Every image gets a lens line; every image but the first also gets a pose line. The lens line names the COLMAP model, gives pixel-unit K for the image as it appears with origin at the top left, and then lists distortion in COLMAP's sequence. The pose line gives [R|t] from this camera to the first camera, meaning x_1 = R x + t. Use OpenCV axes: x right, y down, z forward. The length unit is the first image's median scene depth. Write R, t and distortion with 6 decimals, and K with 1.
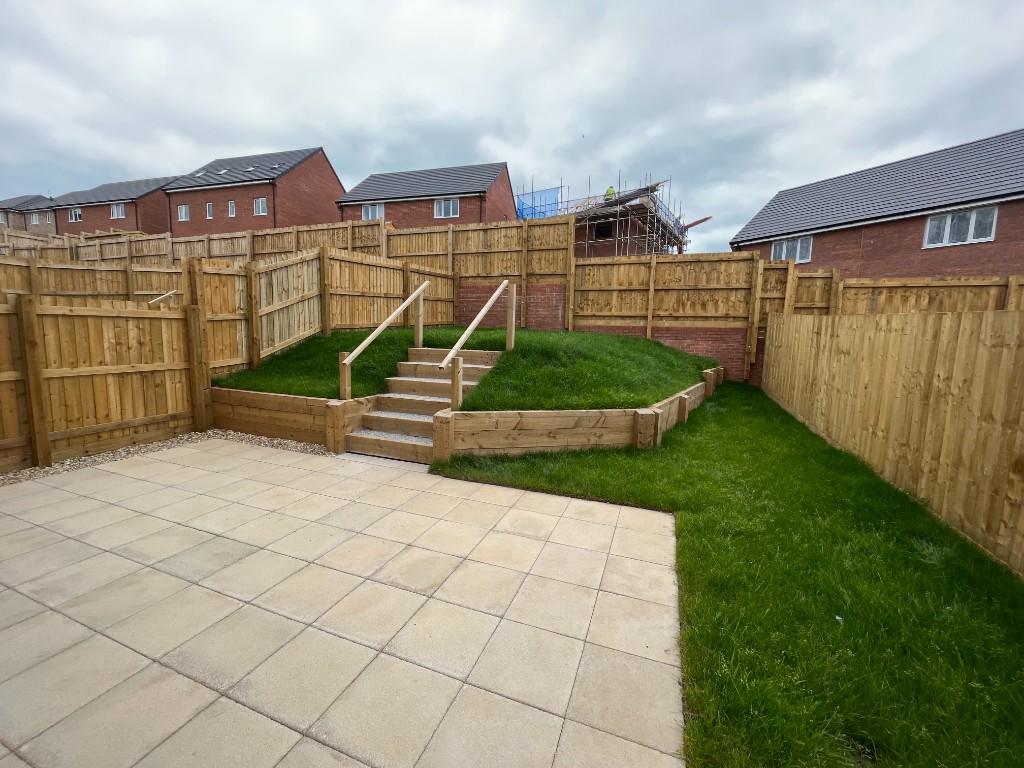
lens RADIAL K [[412.7, 0, 508.8], [0, 412.7, 379.5], [0, 0, 1]] dist [-0.000892, -0.000171]
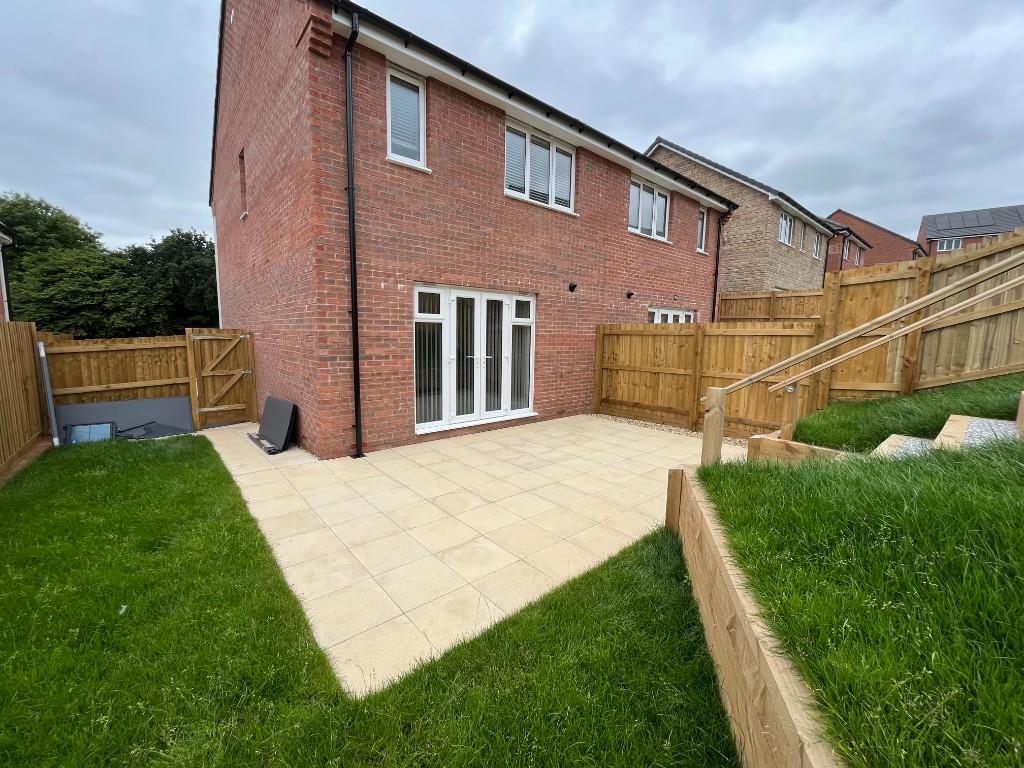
lens RADIAL K [[412.7, 0, 506.0], [0, 412.7, 385.4], [0, 0, 1]] dist [-0.000892, -0.000171]
pose [[-0.476212, 0.081901, -0.875508, 0.622982], [-0.126815, 0.978848, 0.160546, -0.130893], [0.870138, 0.187481, -0.455753, 1.140864]]
